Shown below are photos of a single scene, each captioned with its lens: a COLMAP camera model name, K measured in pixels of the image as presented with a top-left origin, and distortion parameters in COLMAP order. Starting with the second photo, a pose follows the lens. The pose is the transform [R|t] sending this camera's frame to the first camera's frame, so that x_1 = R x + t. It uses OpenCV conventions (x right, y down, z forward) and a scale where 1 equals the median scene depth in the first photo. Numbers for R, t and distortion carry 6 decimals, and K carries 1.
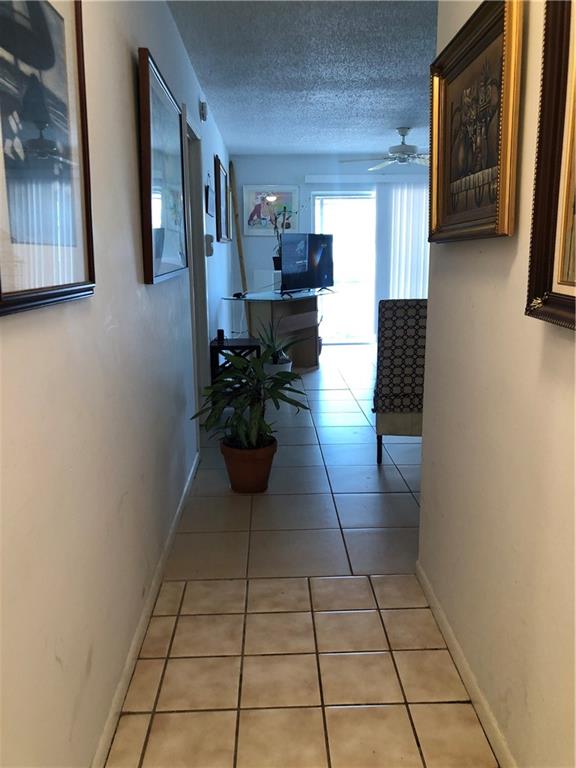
lens RADIAL K [[635.4, 0, 289.4], [0, 635.4, 388.9], [0, 0, 1]] dist [0.034130, -0.014024]
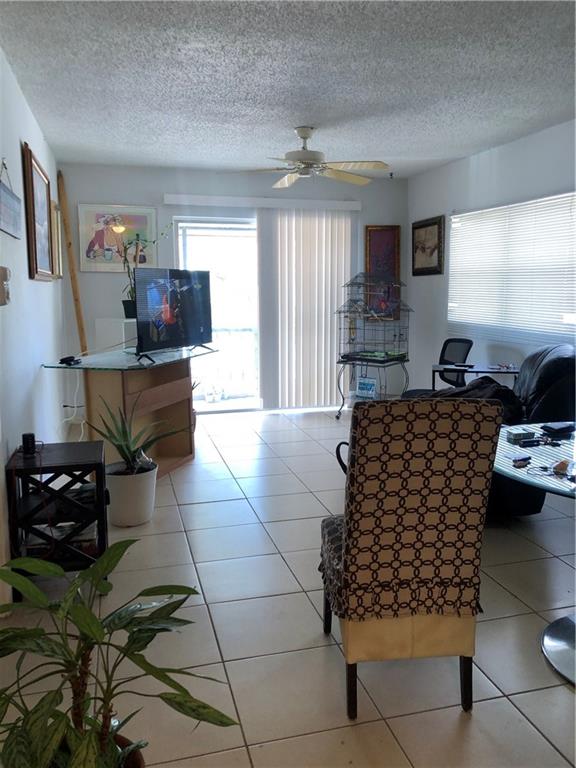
lens RADIAL K [[635.4, 0, 294.2], [0, 635.4, 378.7], [0, 0, 1]] dist [0.034130, -0.014024]
pose [[0.972348, -0.024913, 0.232204, -0.007439], [0.042326, 0.996627, -0.070314, -0.065675], [-0.229669, 0.078198, 0.970122, 0.285117]]
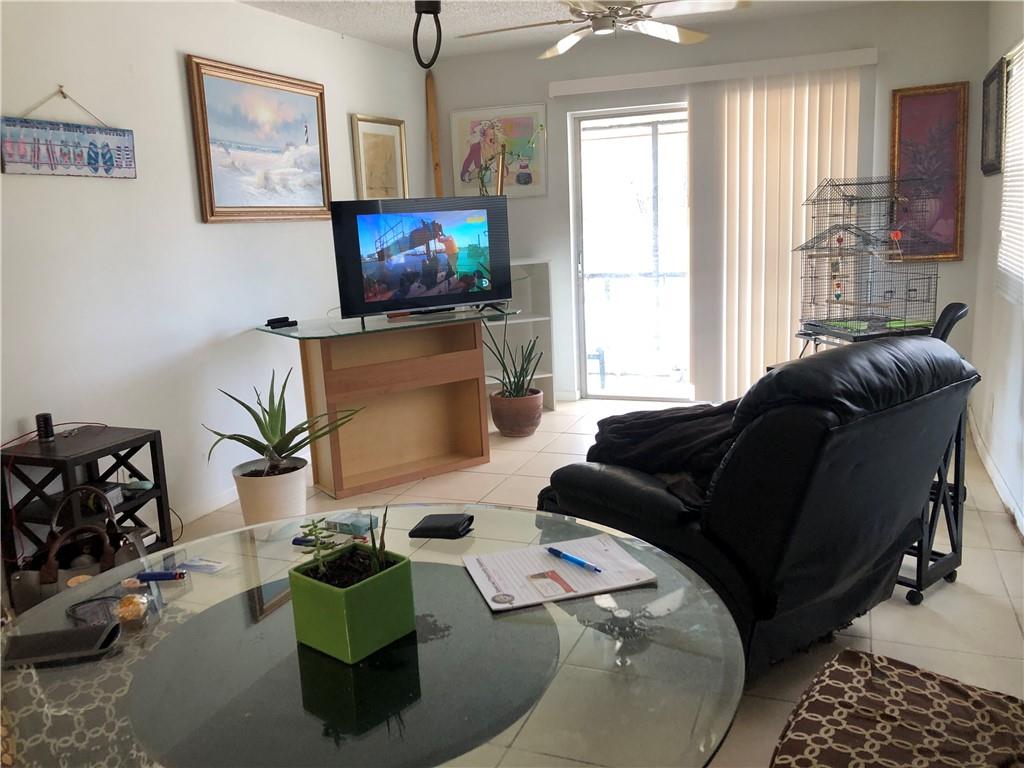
lens RADIAL K [[847.3, 0, 513.0], [0, 847.3, 384.0], [0, 0, 1]] dist [0.034130, -0.014024]
pose [[0.917077, 0.049157, -0.395669, 0.332953], [-0.053187, 0.998584, 0.000786, -0.096410], [0.395147, 0.020324, 0.918393, 0.395199]]
